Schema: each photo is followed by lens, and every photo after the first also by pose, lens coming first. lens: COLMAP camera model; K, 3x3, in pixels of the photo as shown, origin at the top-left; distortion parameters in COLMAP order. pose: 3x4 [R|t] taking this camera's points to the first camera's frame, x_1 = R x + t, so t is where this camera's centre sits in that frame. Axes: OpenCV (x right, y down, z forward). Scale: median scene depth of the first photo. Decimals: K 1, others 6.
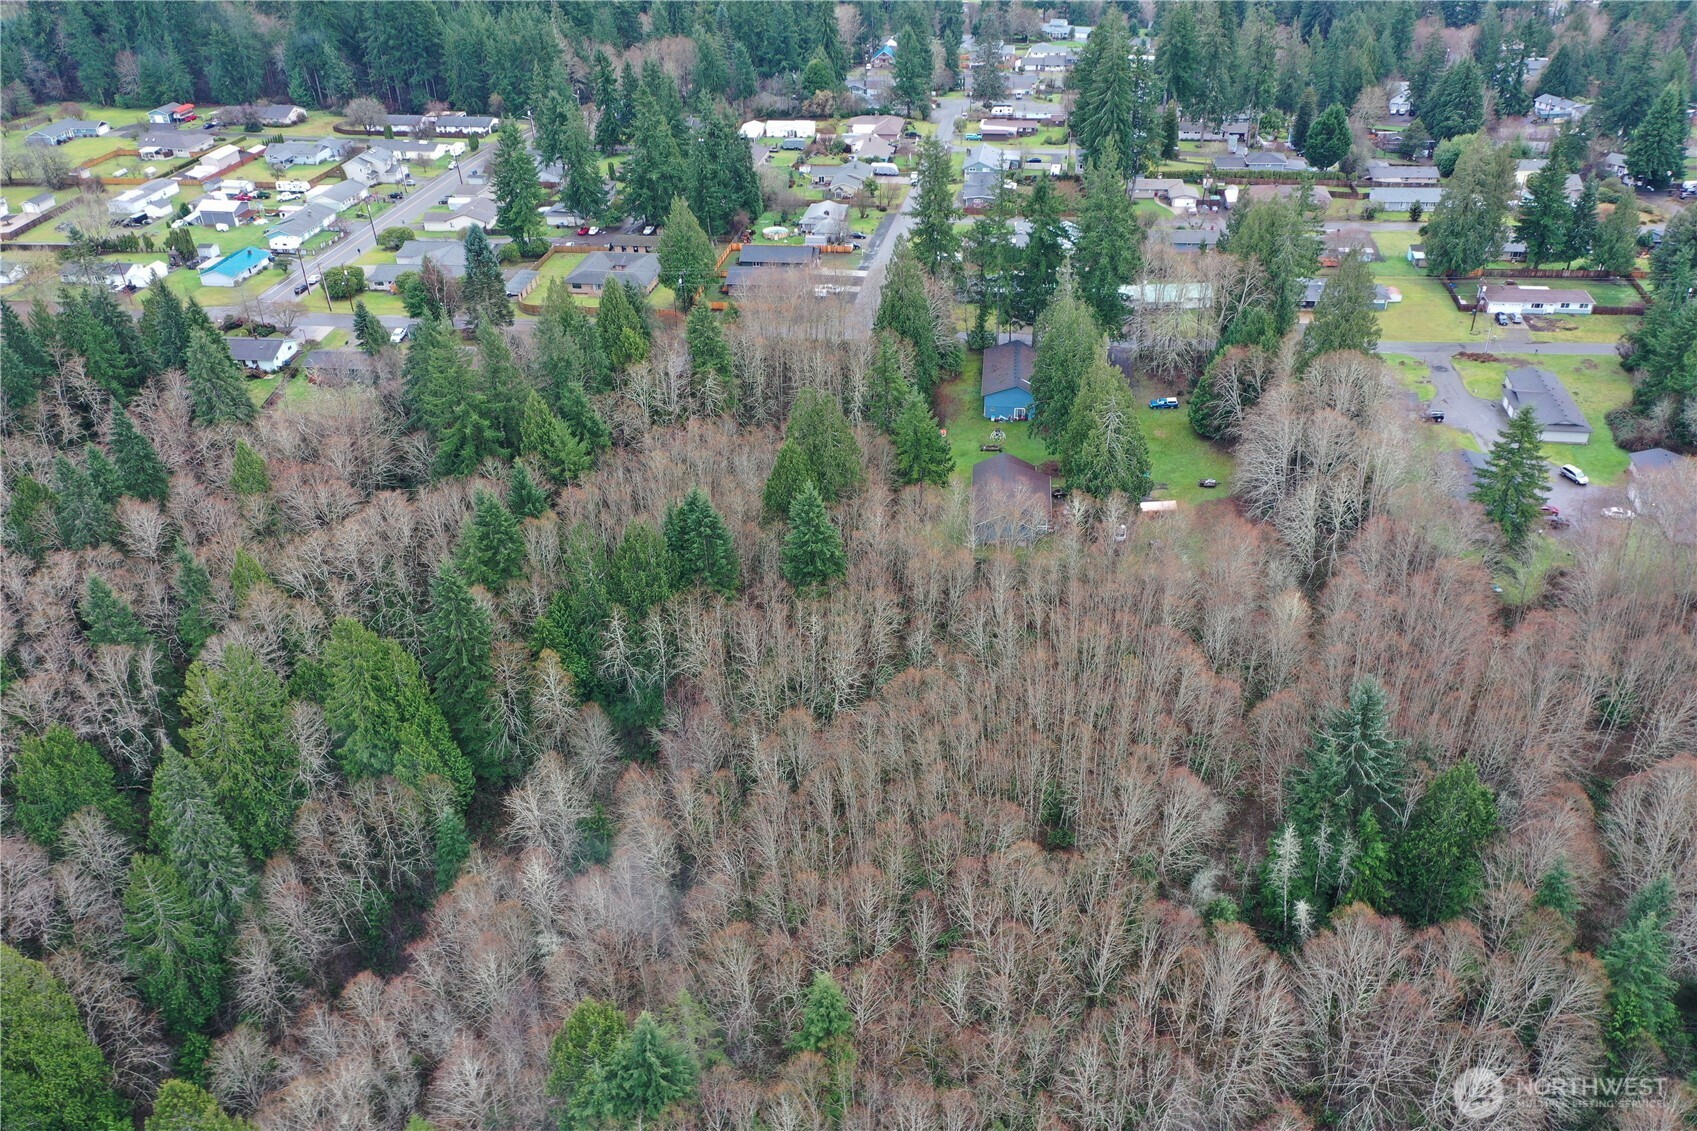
lens RADIAL K [[1355.3, 0, 848.5], [0, 1355.3, 565.5], [0, 0, 1]] dist [0.009701, 0.015168]
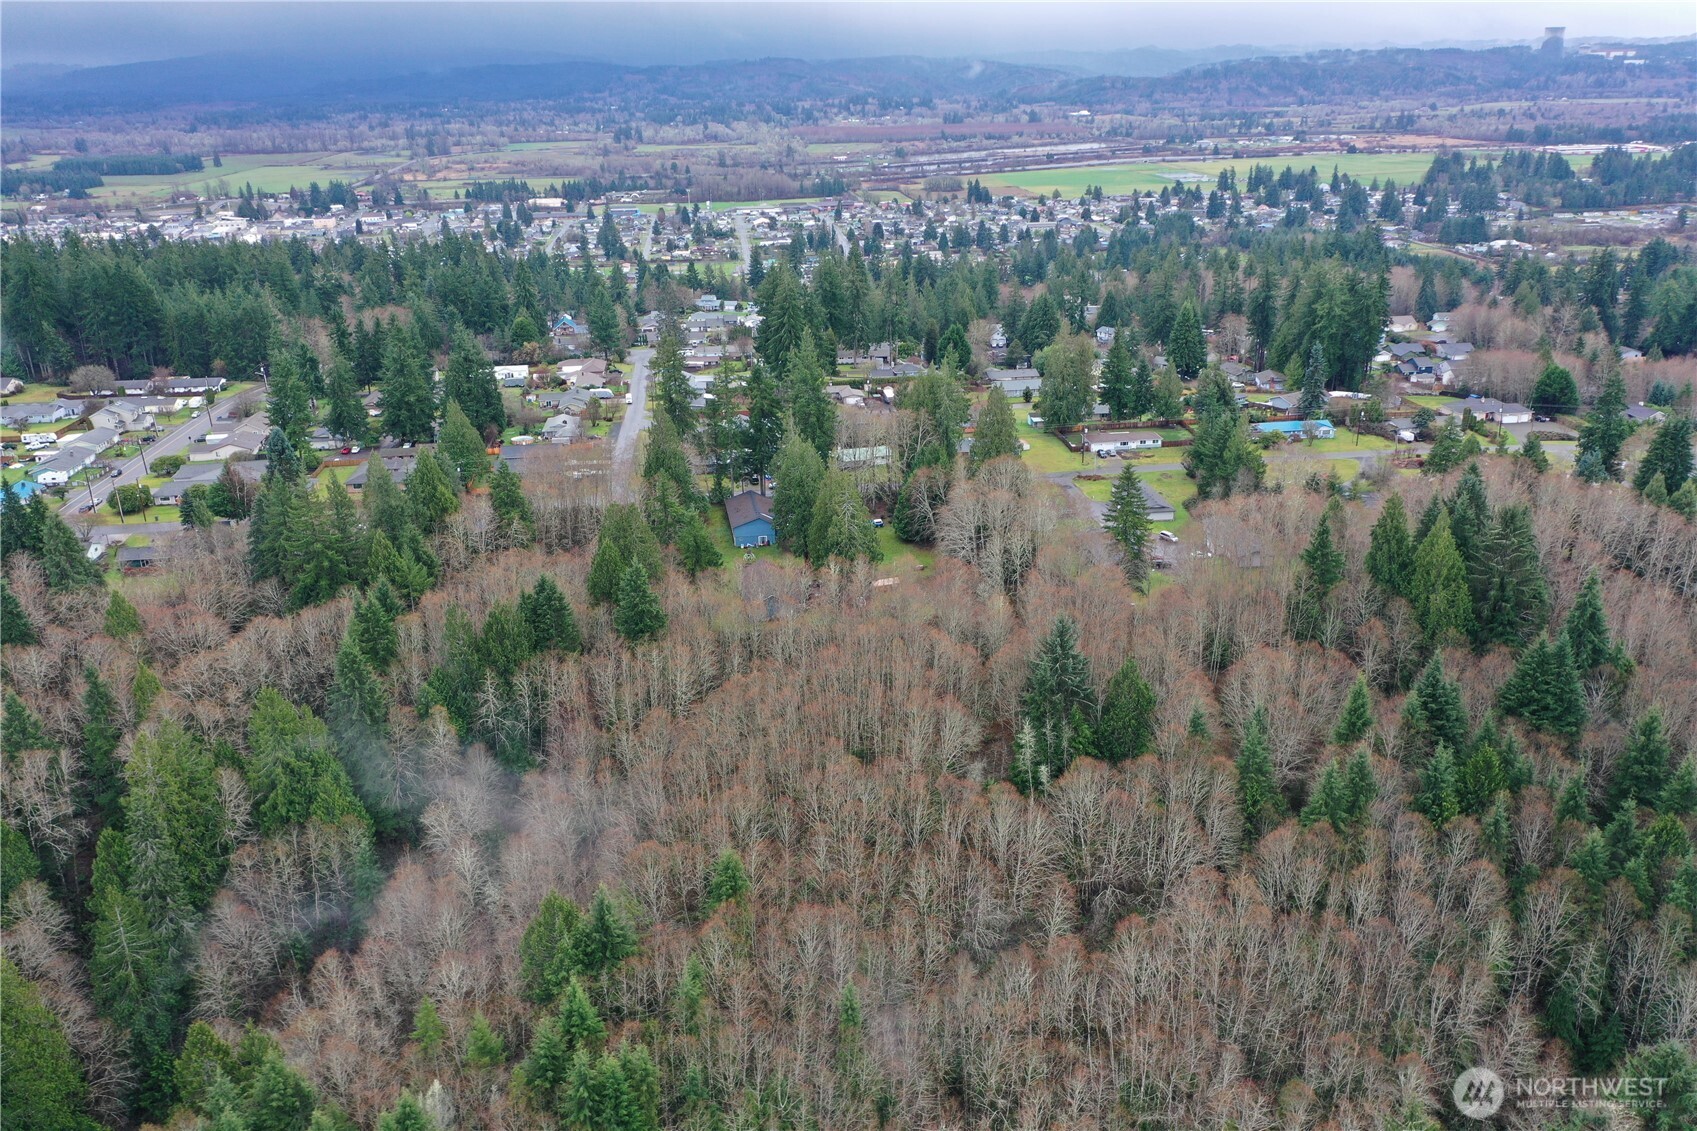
lens RADIAL K [[1355.3, 0, 848.5], [0, 1355.3, 565.5], [0, 0, 1]] dist [0.009701, 0.015168]
pose [[0.963691, -0.083966, 0.253476, -0.100584], [0.134889, 0.972328, -0.190742, 0.137595], [-0.230447, 0.218007, 0.948350, -0.171903]]
